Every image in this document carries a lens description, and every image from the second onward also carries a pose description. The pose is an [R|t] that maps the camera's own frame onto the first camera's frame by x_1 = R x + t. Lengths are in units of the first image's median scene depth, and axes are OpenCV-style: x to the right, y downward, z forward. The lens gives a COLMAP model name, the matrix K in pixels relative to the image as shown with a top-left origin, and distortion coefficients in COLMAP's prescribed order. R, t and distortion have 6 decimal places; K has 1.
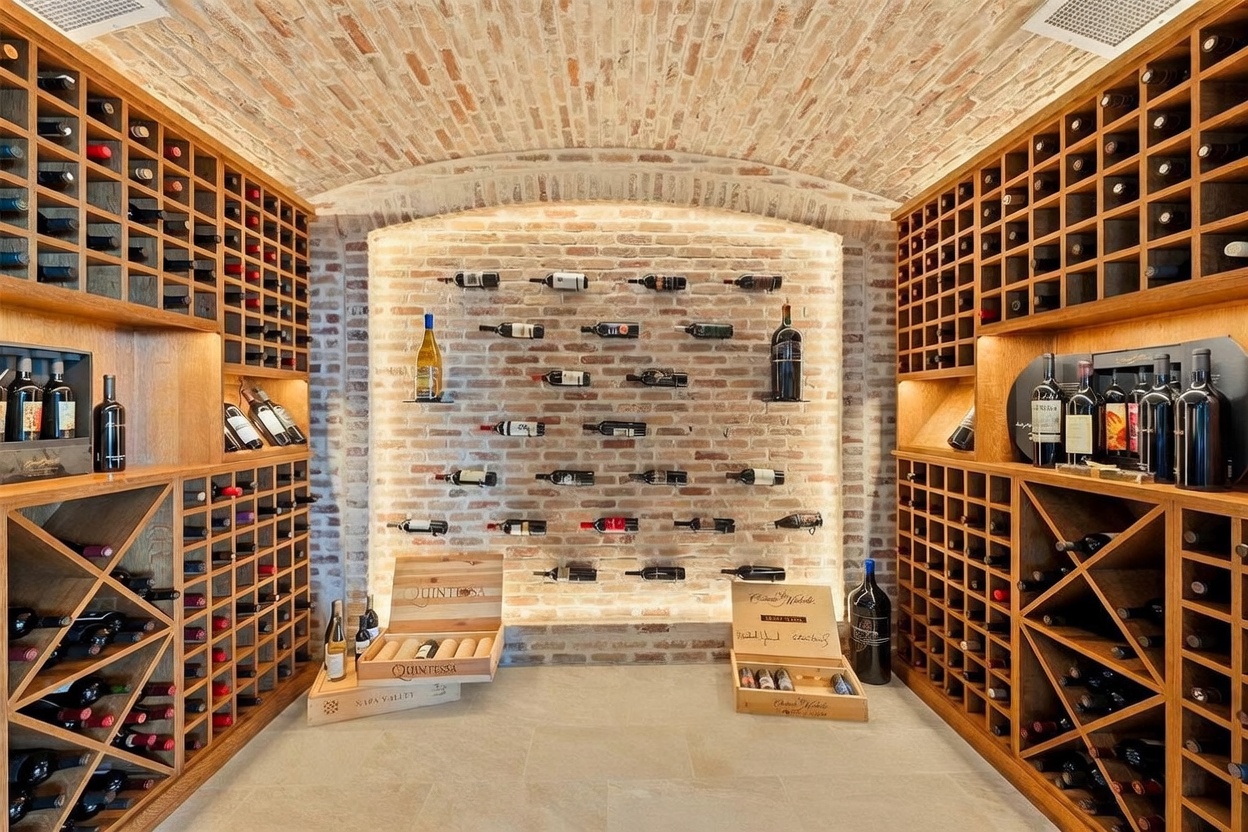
lens RADIAL K [[527.6, 0, 640.7], [0, 527.6, 405.1], [0, 0, 1]] dist [0.004143, 0.000311]
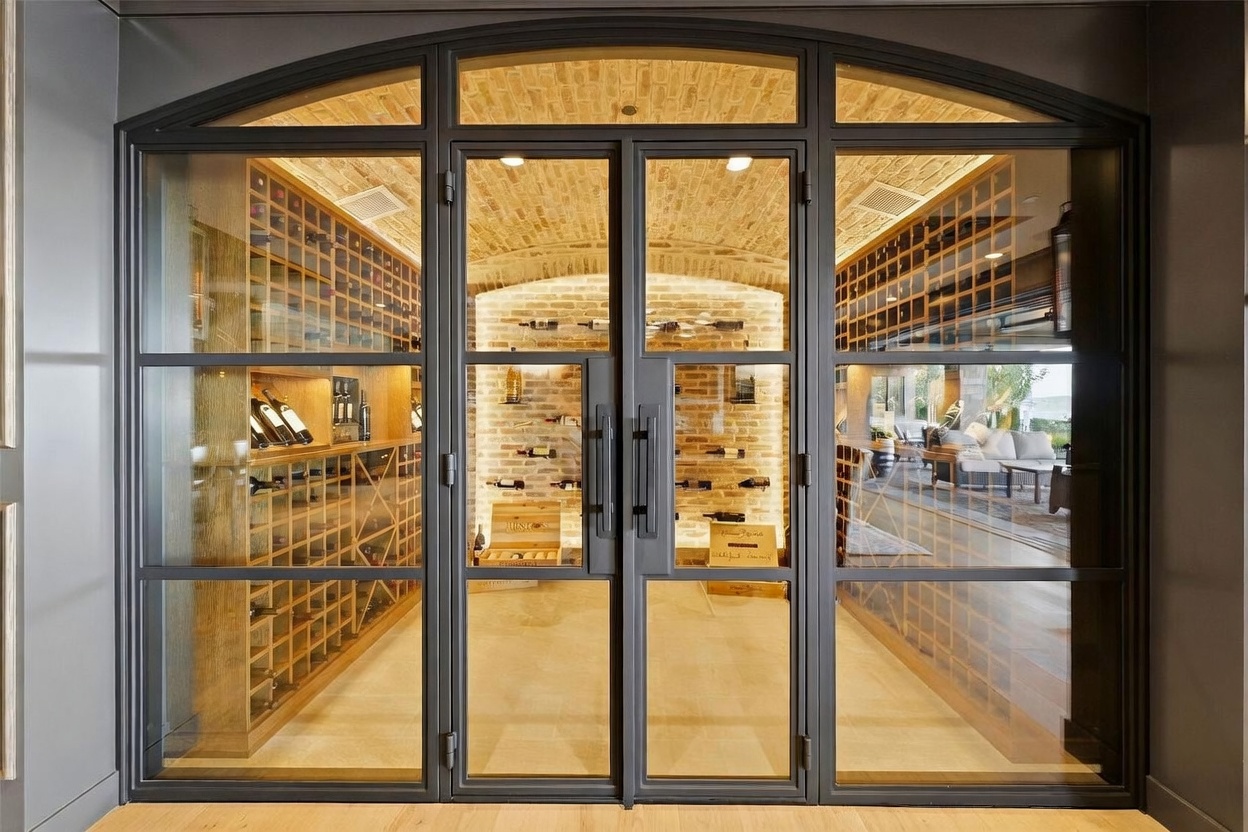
lens RADIAL K [[565.6, 0, 629.9], [0, 565.6, 404.7], [0, 0, 1]] dist [0.009538, -0.000559]
pose [[0.998298, 0.001525, -0.058306, 0.037460], [-0.001371, 0.999995, 0.002680, -0.007324], [0.058310, -0.002596, 0.998295, -0.631943]]
